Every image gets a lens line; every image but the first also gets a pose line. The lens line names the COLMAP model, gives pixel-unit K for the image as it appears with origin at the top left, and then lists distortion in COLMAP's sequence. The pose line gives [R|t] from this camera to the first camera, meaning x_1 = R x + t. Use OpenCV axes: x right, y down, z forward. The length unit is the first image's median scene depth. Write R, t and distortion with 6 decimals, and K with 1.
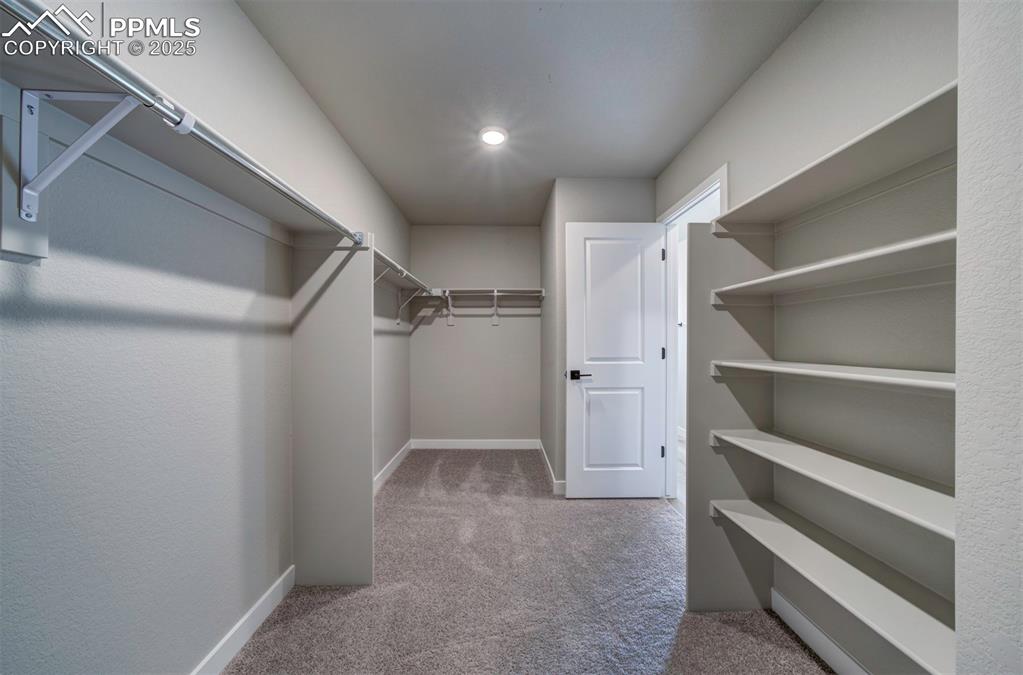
lens RADIAL K [[342.8, 0, 509.1], [0, 342.8, 343.4], [0, 0, 1]] dist [0.001777, 0.000317]
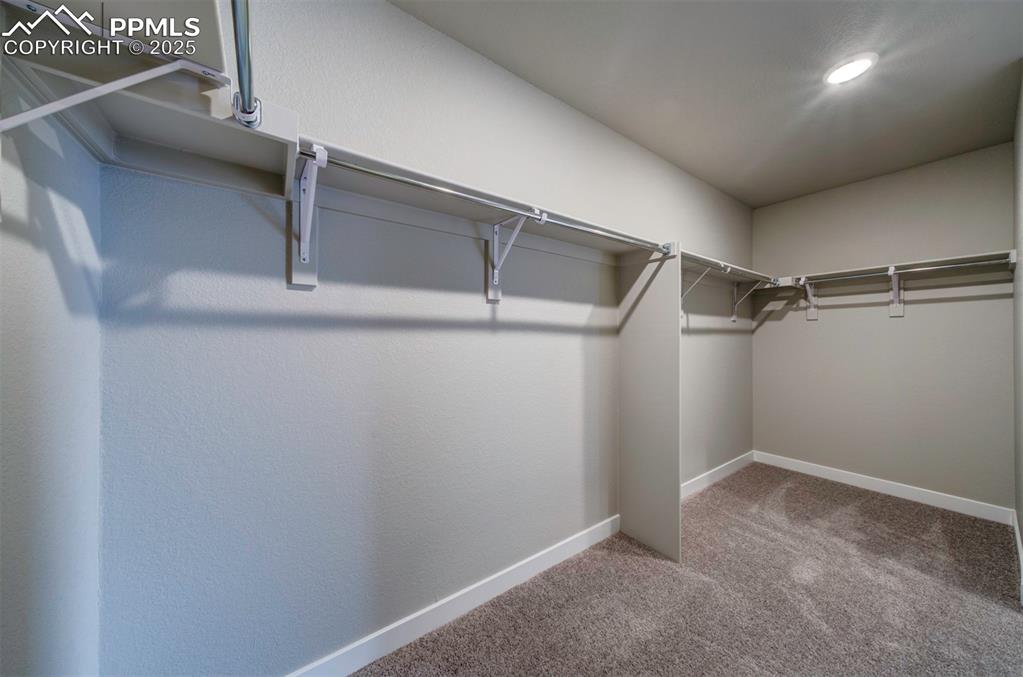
lens RADIAL K [[342.8, 0, 509.1], [0, 342.8, 344.4], [0, 0, 1]] dist [0.001777, 0.000317]
pose [[0.570959, 0.012470, -0.820884, 0.133776], [-0.006033, 0.999921, 0.010994, -0.001044], [0.820956, -0.001325, 0.570990, -0.050230]]
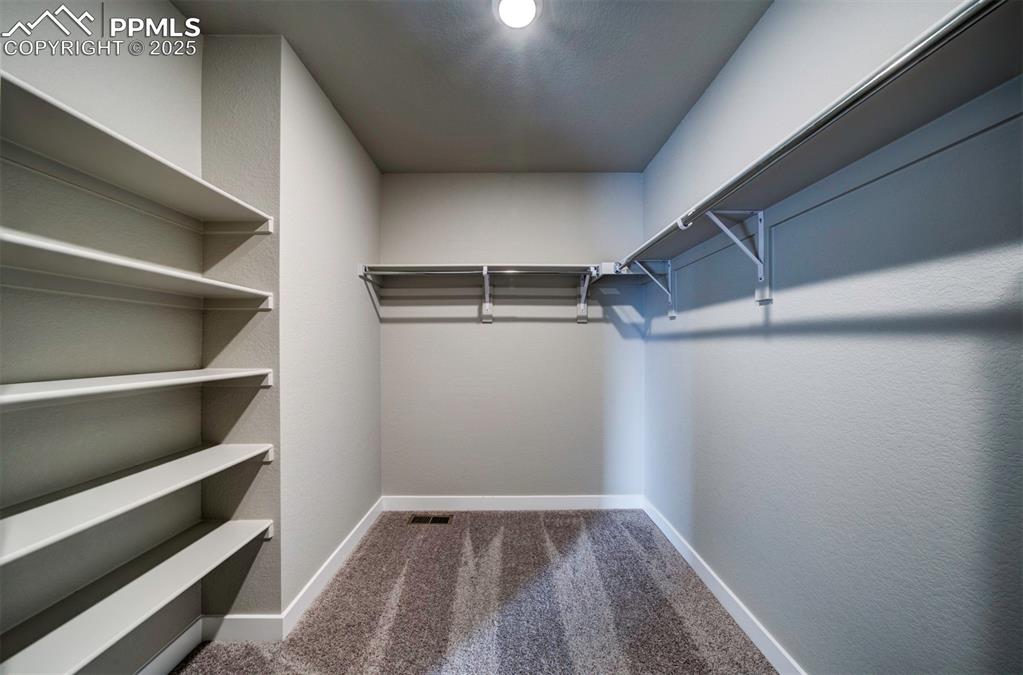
lens RADIAL K [[342.8, 0, 509.1], [0, 342.8, 343.4], [0, 0, 1]] dist [0.001777, 0.000317]
pose [[-0.999703, 0.000287, 0.024385, -0.037817], [0.000267, 1.000000, -0.000839, -0.009619], [-0.024386, -0.000832, -0.999702, 0.893470]]
